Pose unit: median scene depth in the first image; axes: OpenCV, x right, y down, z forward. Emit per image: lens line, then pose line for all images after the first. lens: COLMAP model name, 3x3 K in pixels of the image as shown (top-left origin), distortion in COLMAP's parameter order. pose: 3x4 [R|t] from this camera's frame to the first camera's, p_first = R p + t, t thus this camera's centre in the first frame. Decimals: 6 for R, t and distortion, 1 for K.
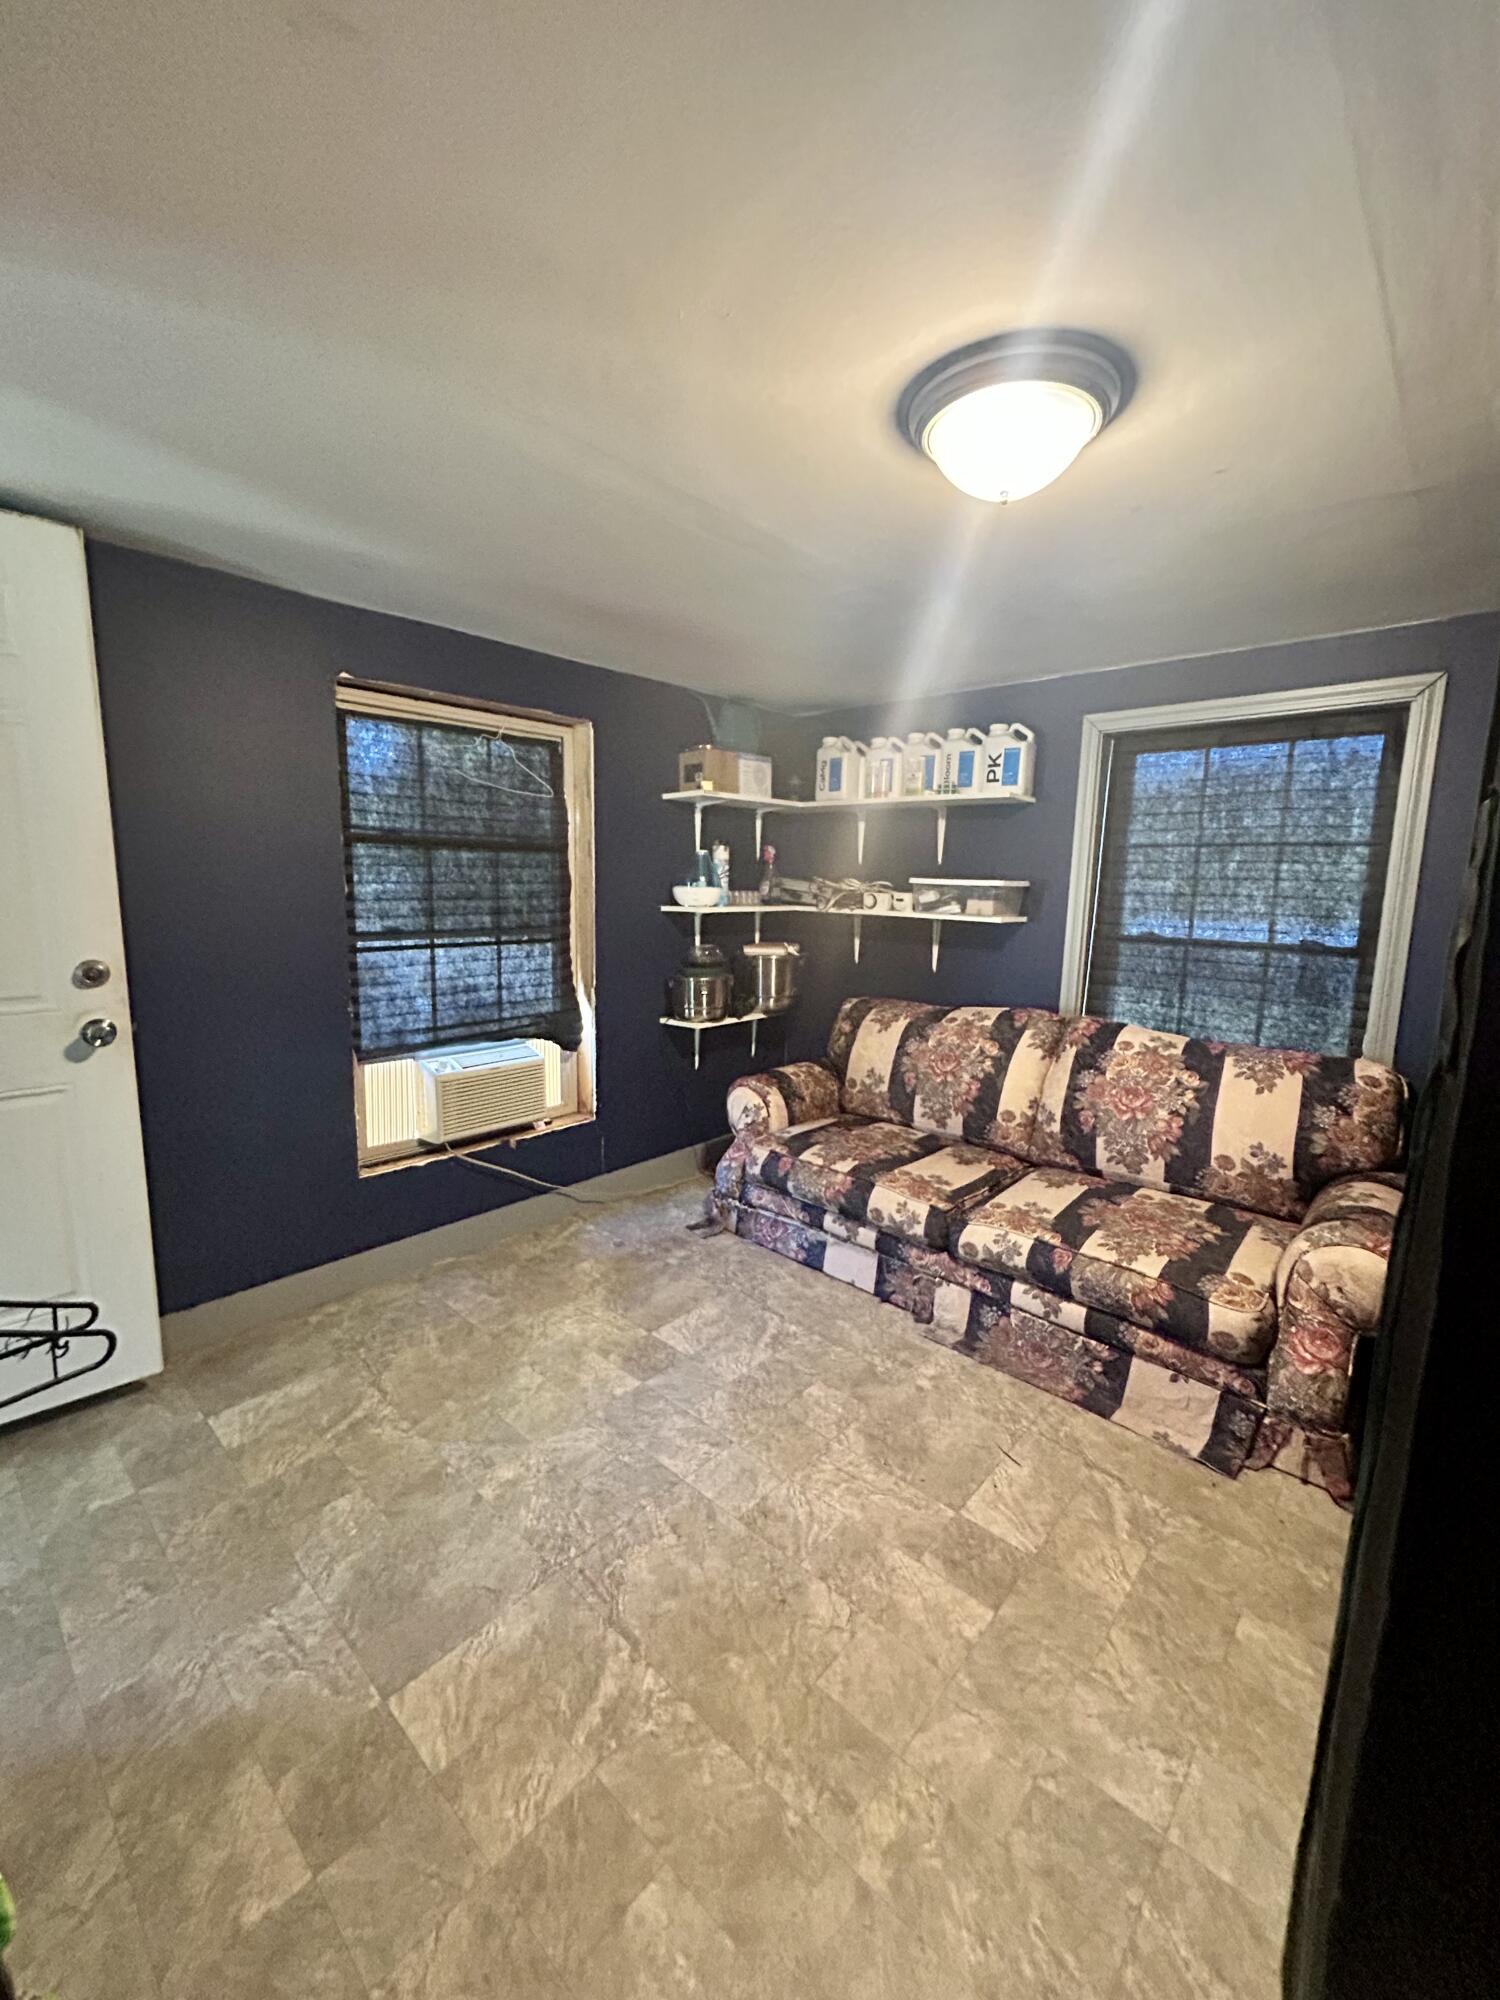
lens RADIAL K [[808.0, 0, 753.1], [0, 808.0, 998.6], [0, 0, 1]] dist [-0.000510, 0.000563]
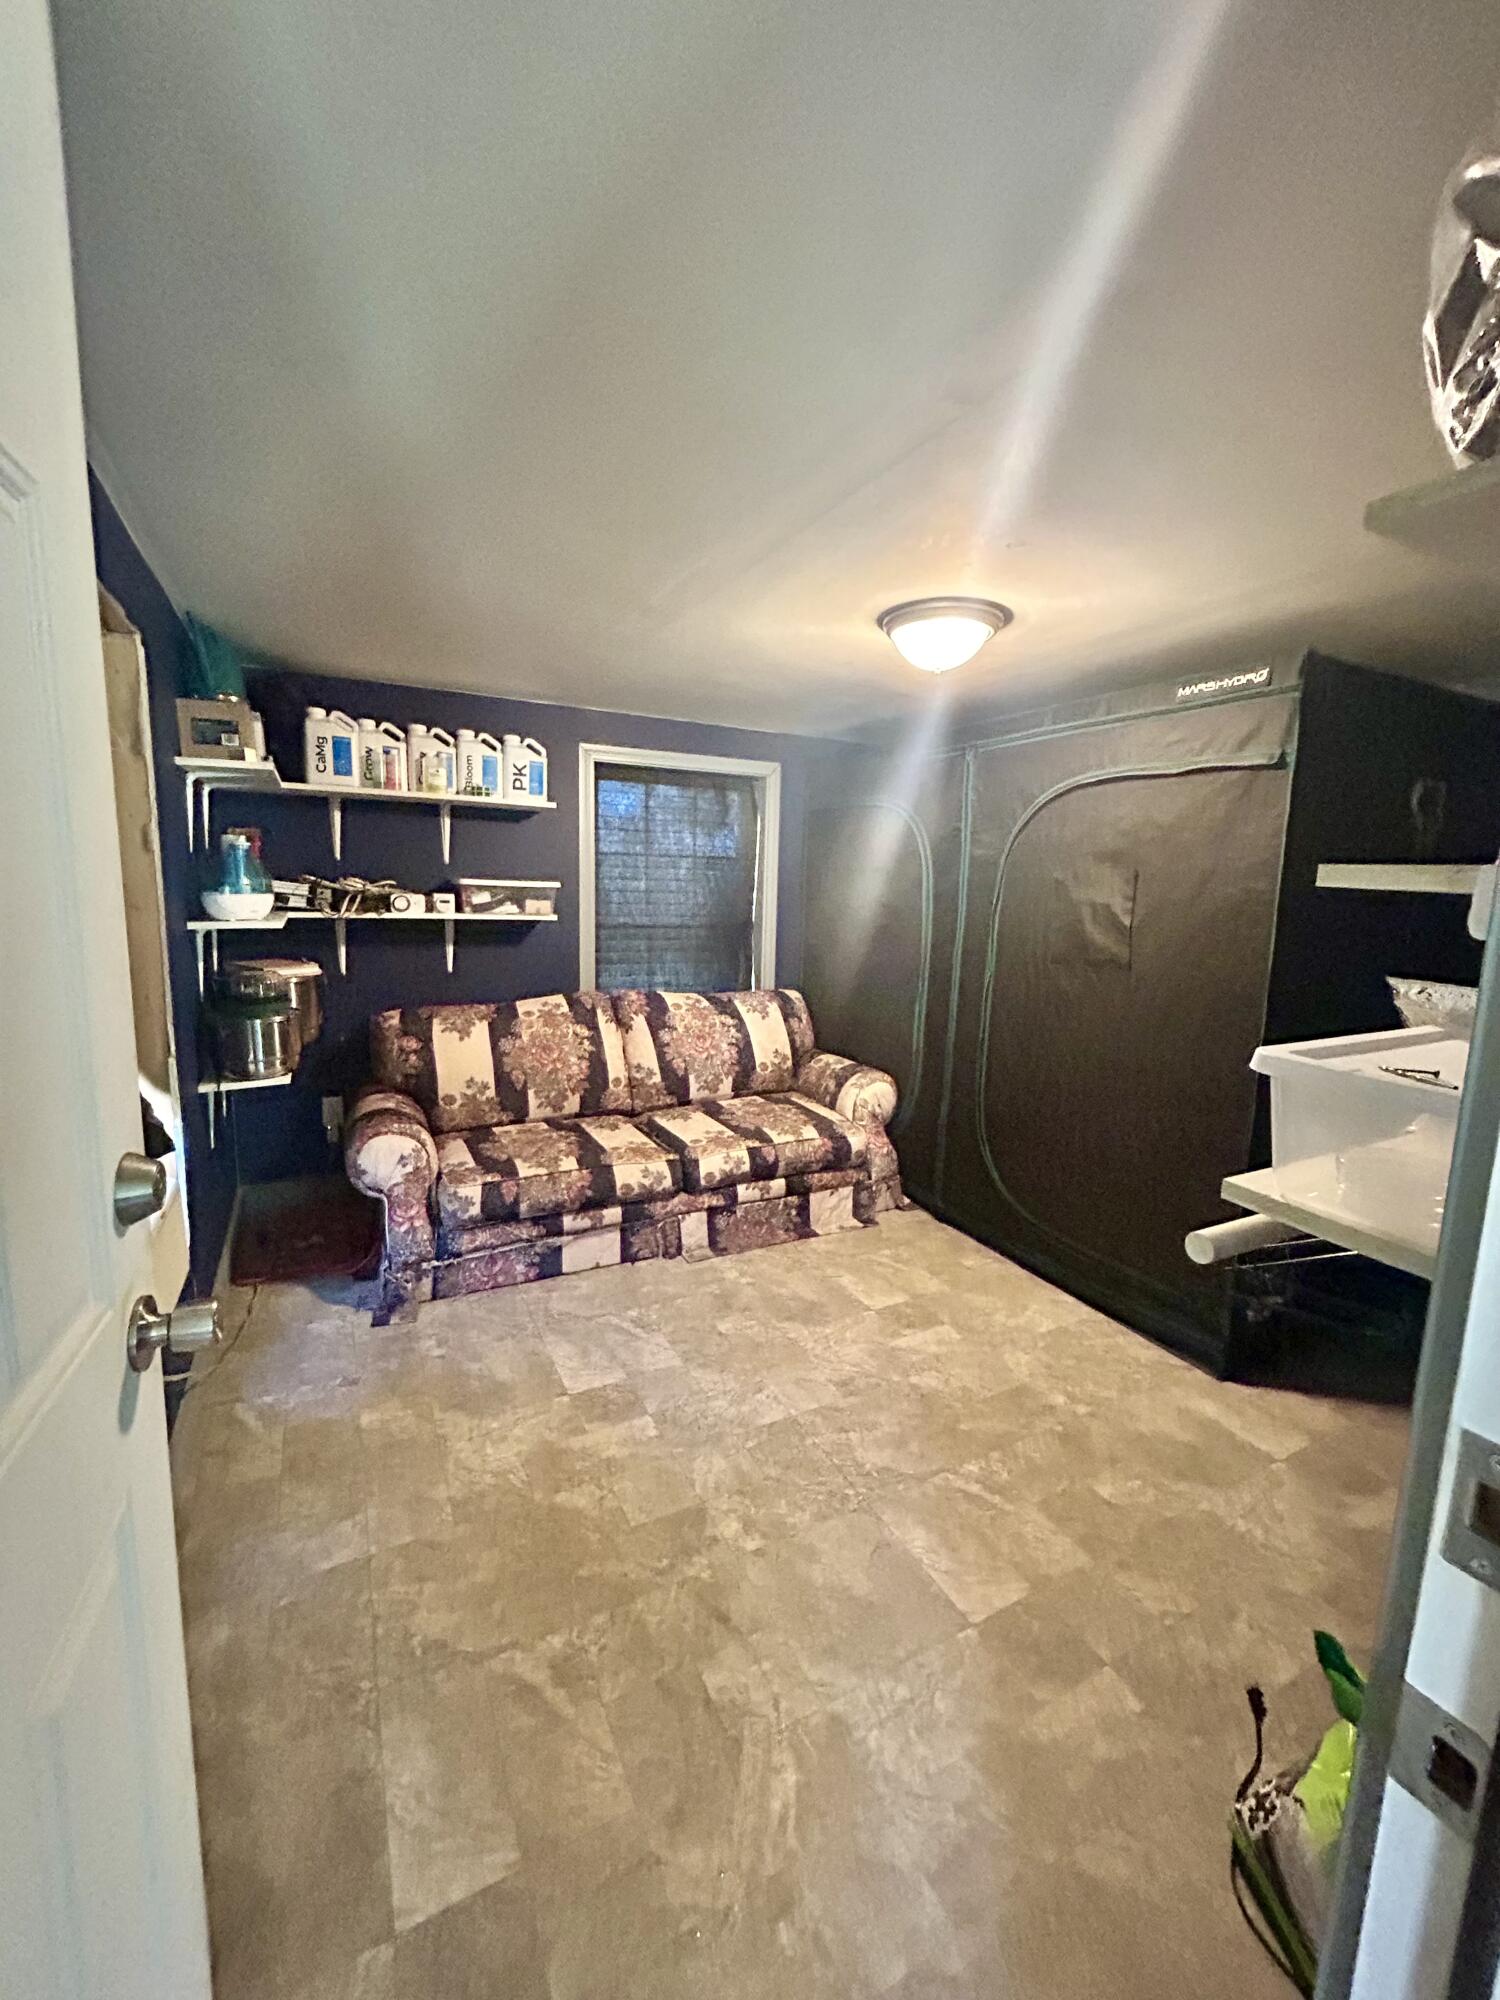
lens RADIAL K [[808.0, 0, 753.1], [0, 808.0, 998.6], [0, 0, 1]] dist [-0.000510, 0.000563]
pose [[0.339521, -0.146946, 0.929049, -0.745430], [0.117734, 0.986592, 0.113022, -0.091494], [-0.933201, 0.071008, 0.352270, 0.407343]]
